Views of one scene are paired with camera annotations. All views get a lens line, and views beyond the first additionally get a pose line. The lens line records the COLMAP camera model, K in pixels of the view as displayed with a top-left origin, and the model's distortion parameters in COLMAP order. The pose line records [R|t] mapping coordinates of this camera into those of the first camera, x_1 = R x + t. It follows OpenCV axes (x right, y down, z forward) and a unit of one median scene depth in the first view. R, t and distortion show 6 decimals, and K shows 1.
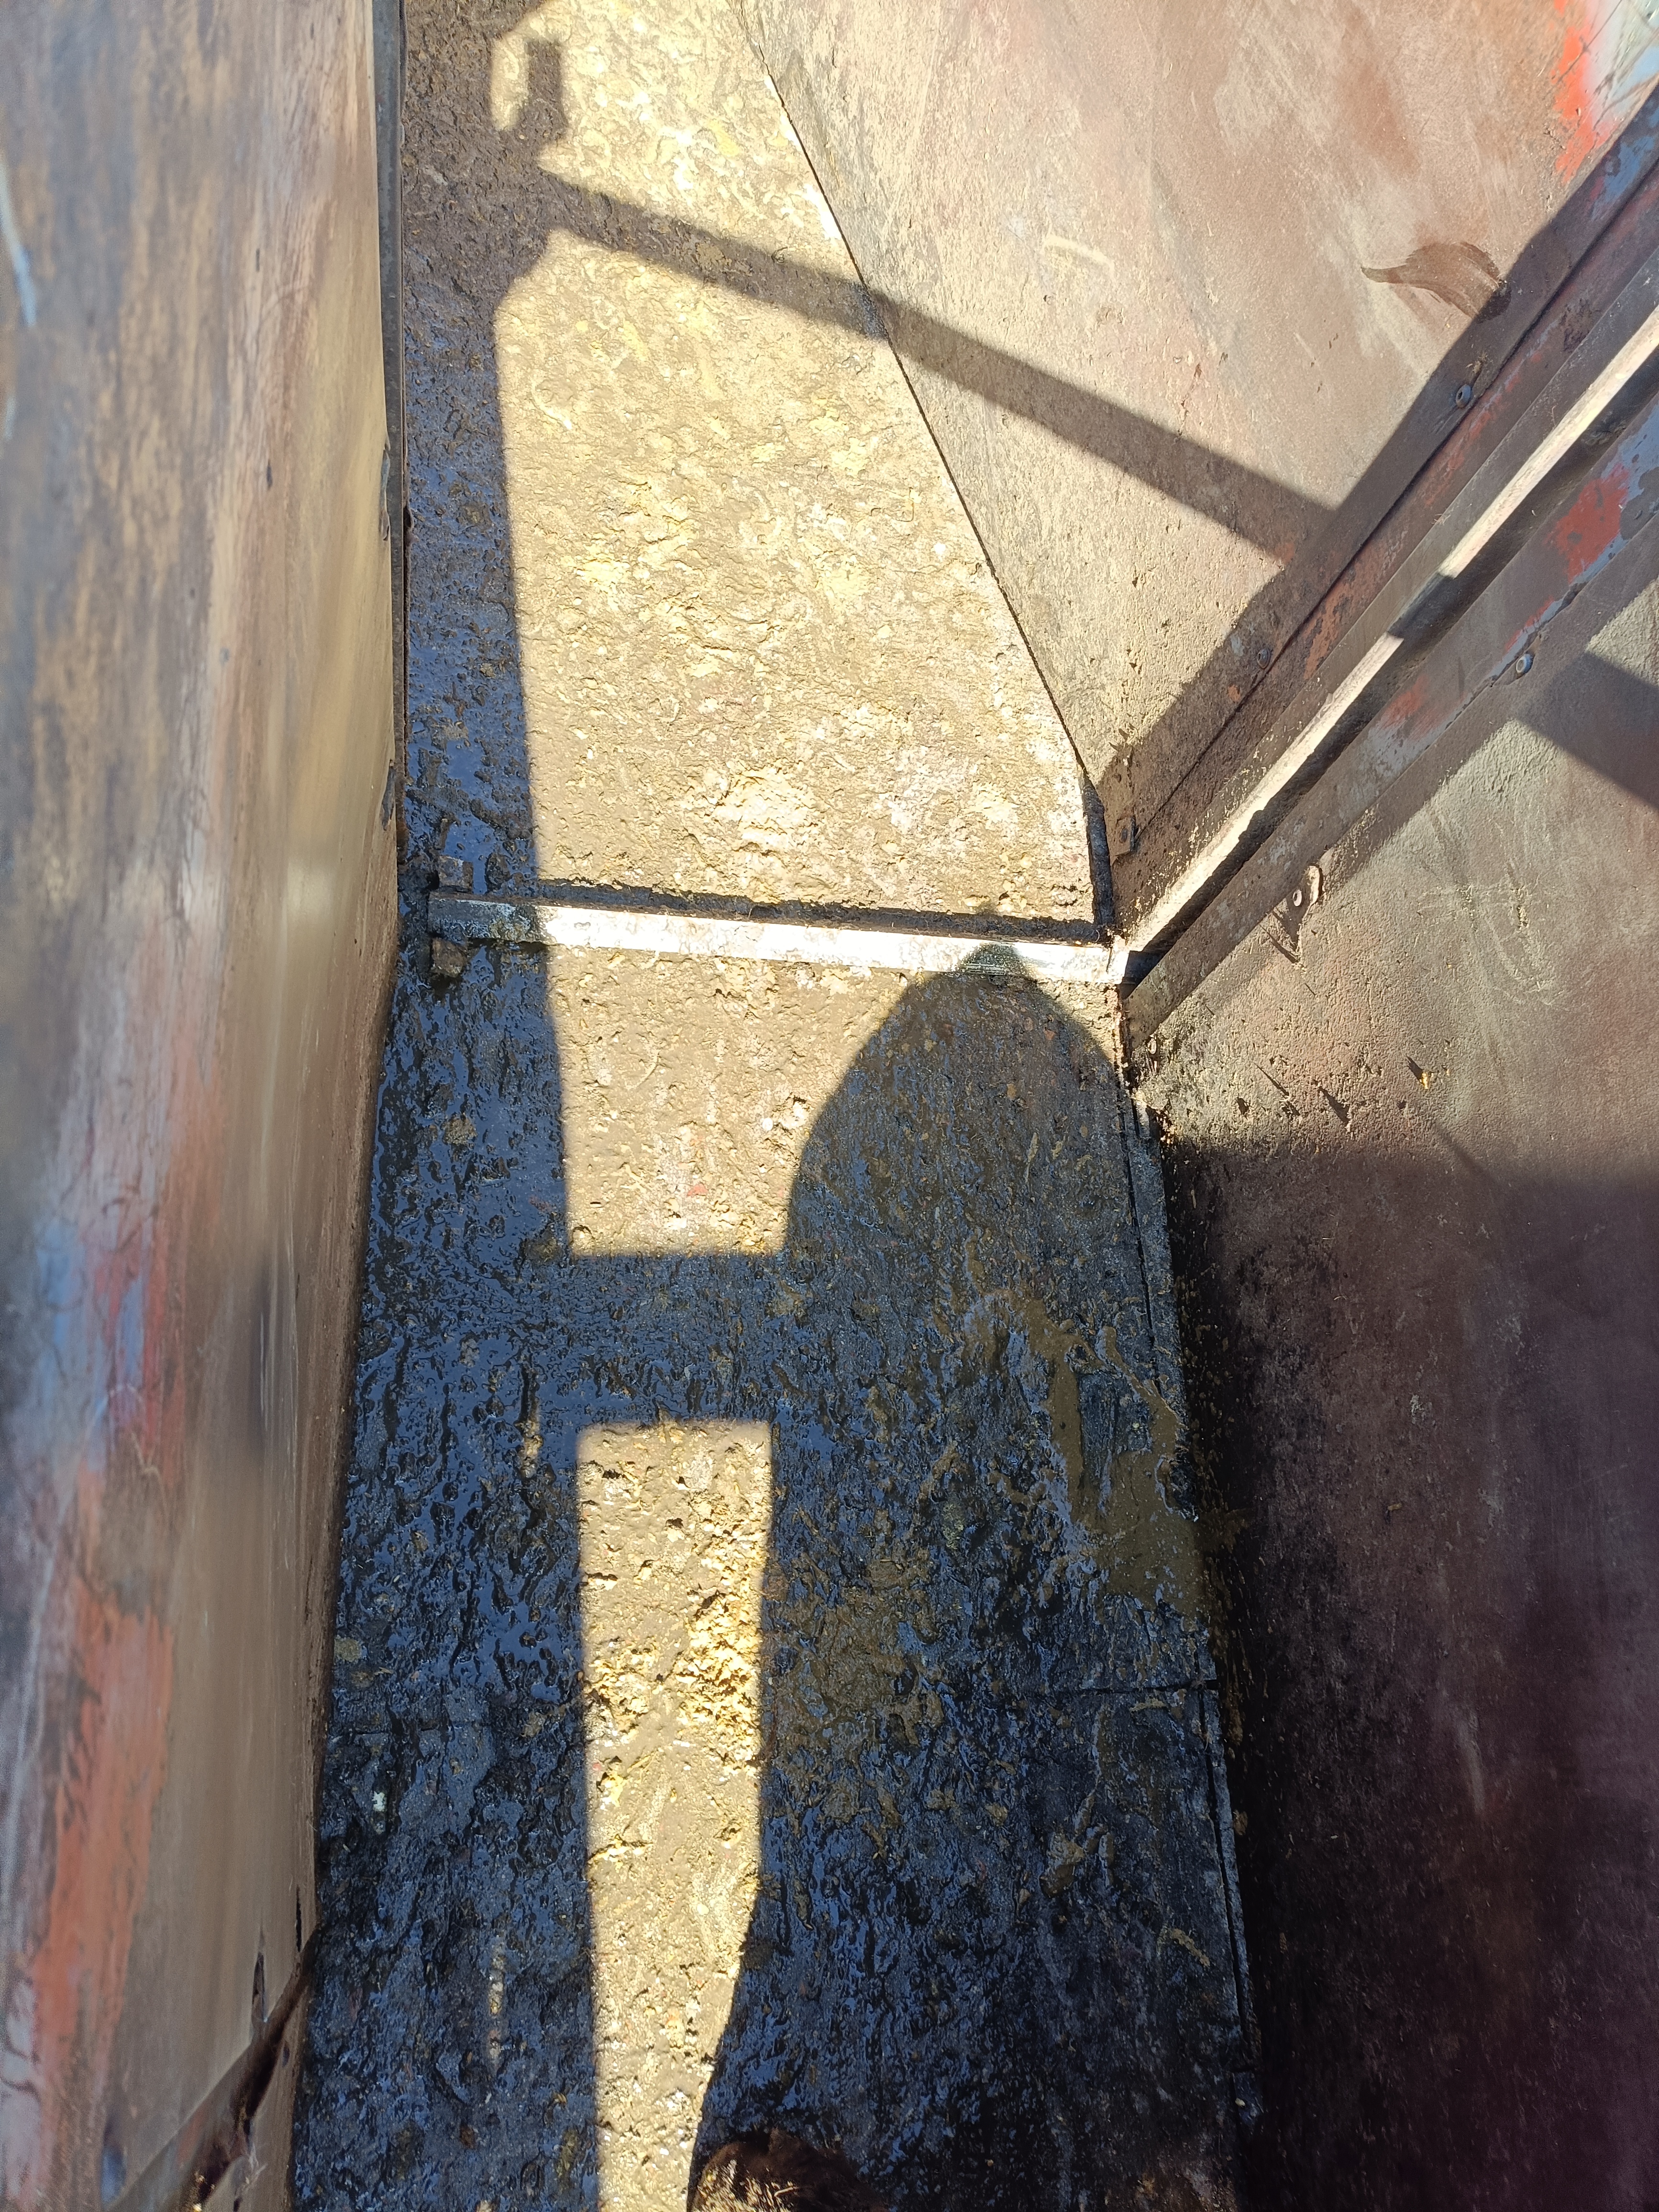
lens RADIAL K [[1660.2, 0, 831.5], [0, 1660.2, 1095.3], [0, 0, 1]] dist [0.048981, -0.028346]
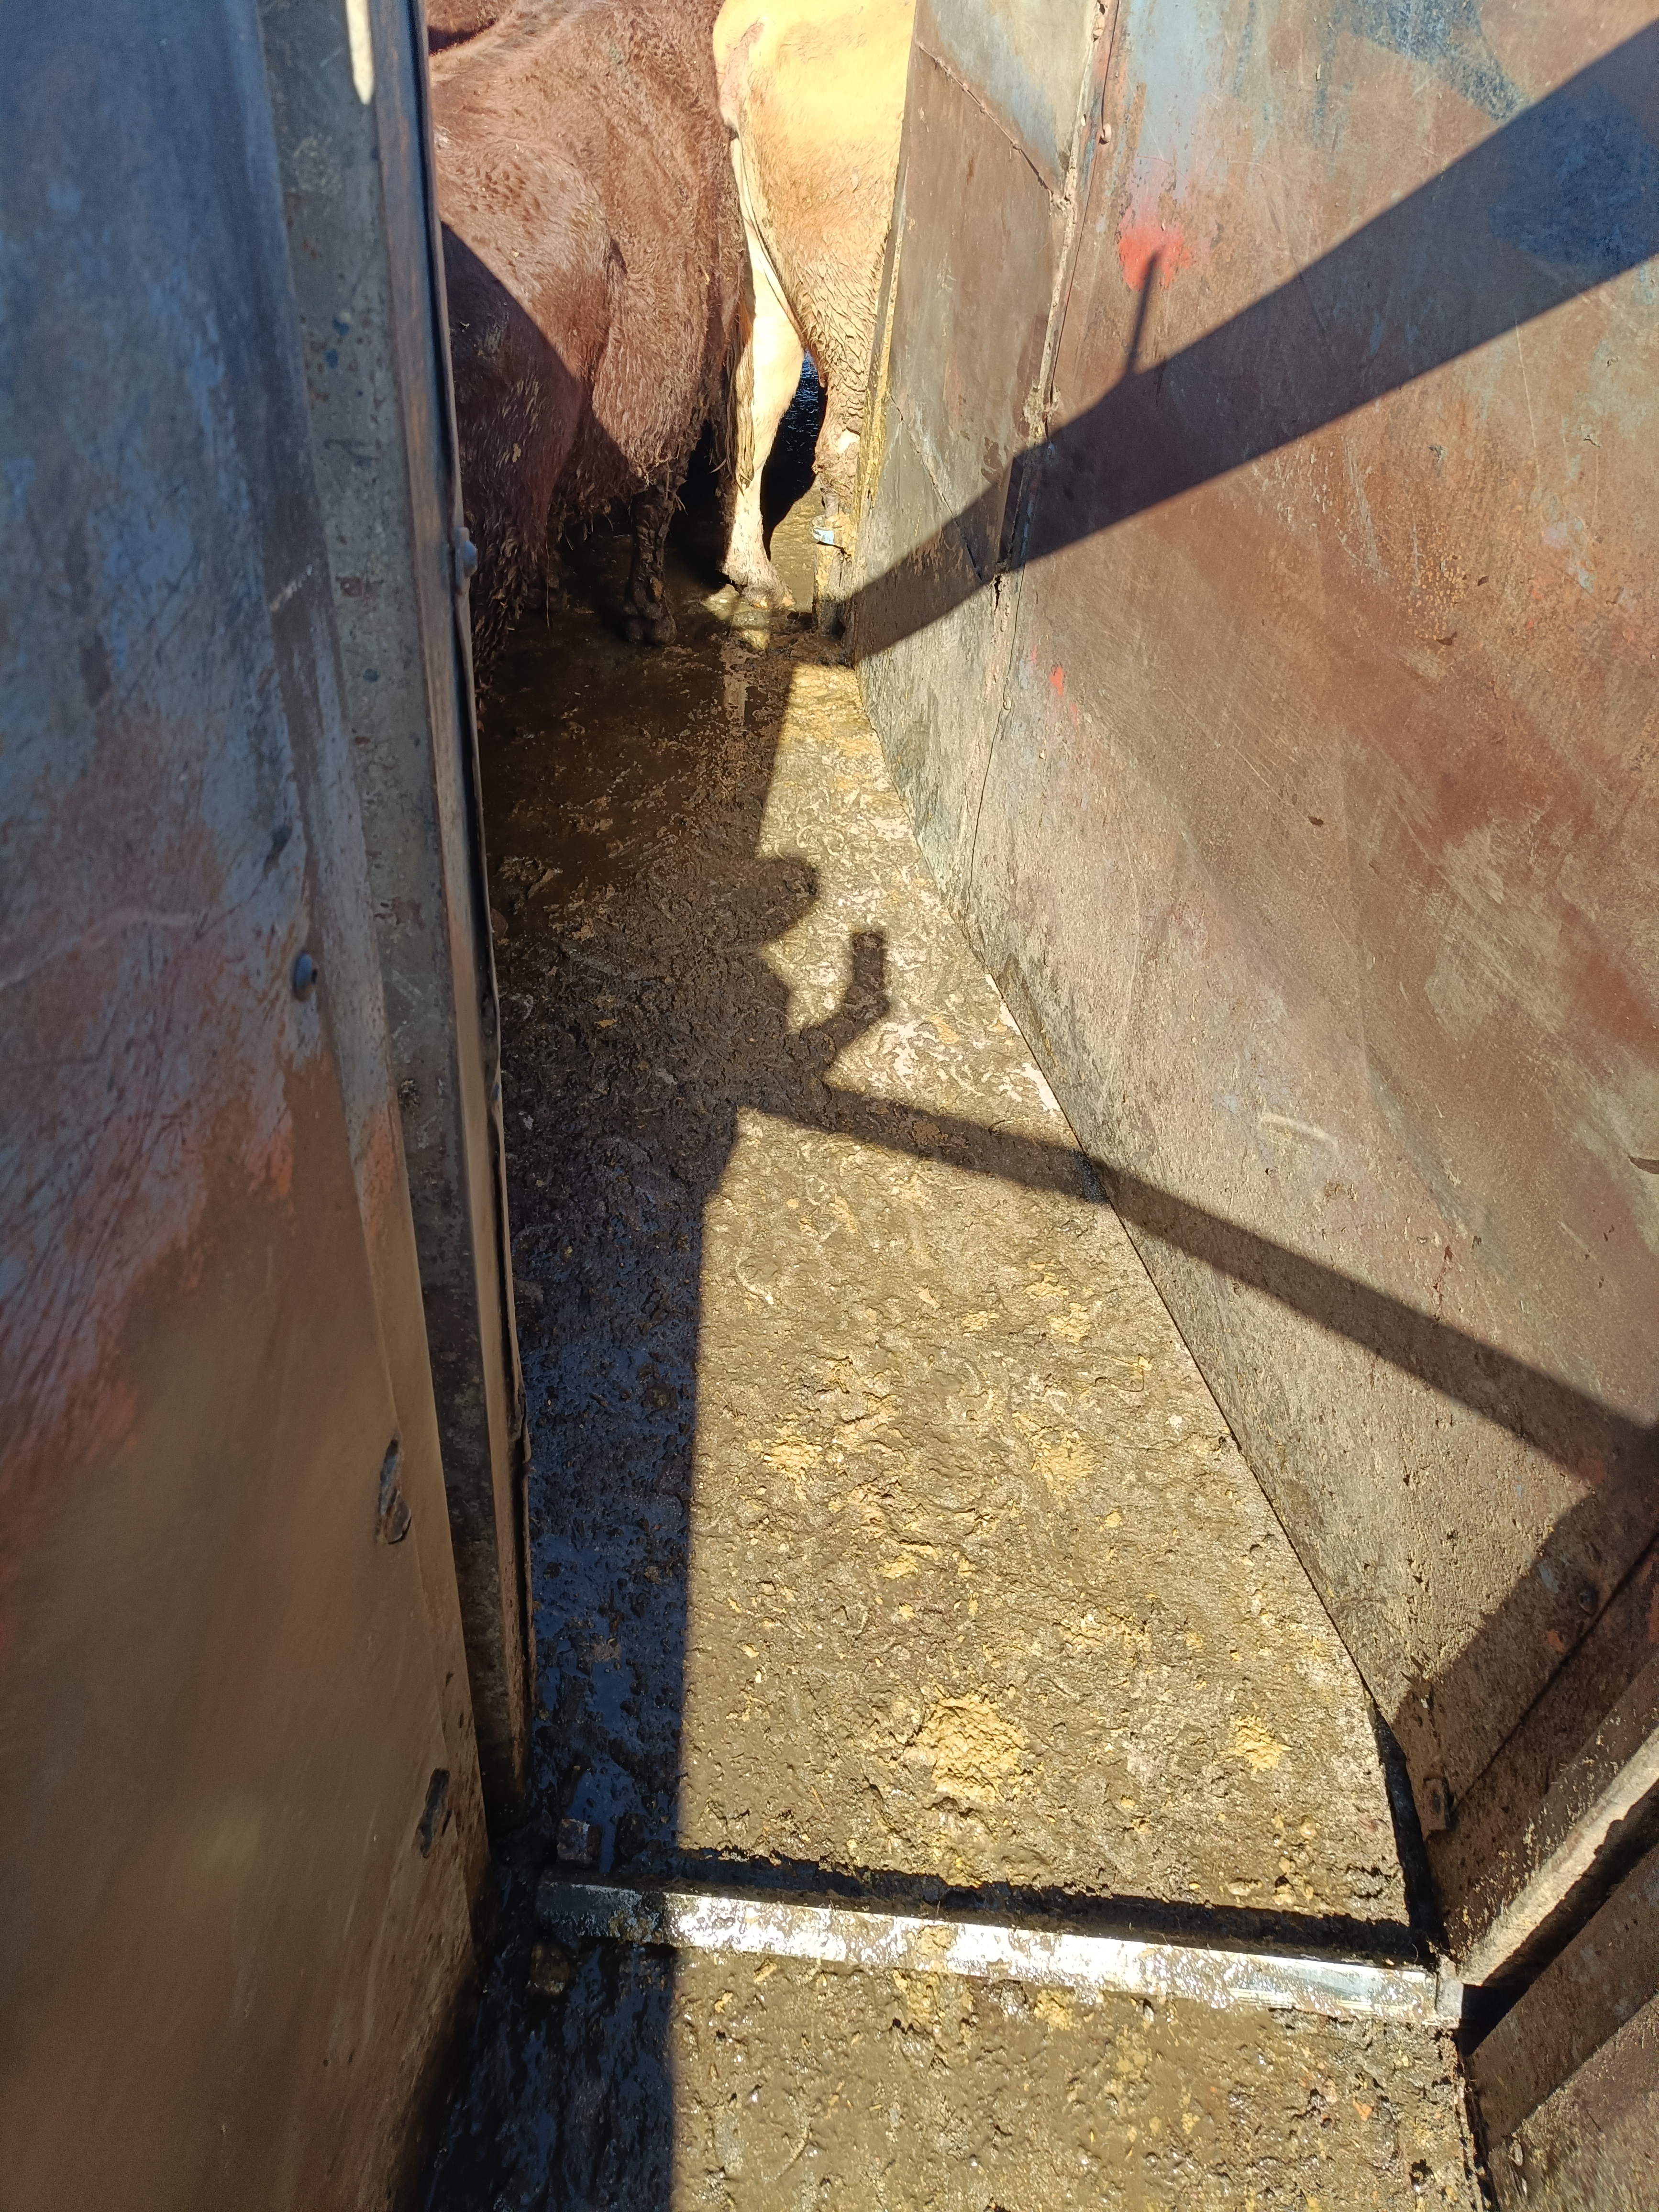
lens RADIAL K [[1660.2, 0, 807.6], [0, 1660.2, 1092.9], [0, 0, 1]] dist [0.048981, -0.028346]
pose [[0.982286, -0.043698, -0.182221, 0.047376], [-0.041594, 0.897326, -0.439404, -0.098238], [0.182713, 0.439200, 0.879613, 0.123619]]
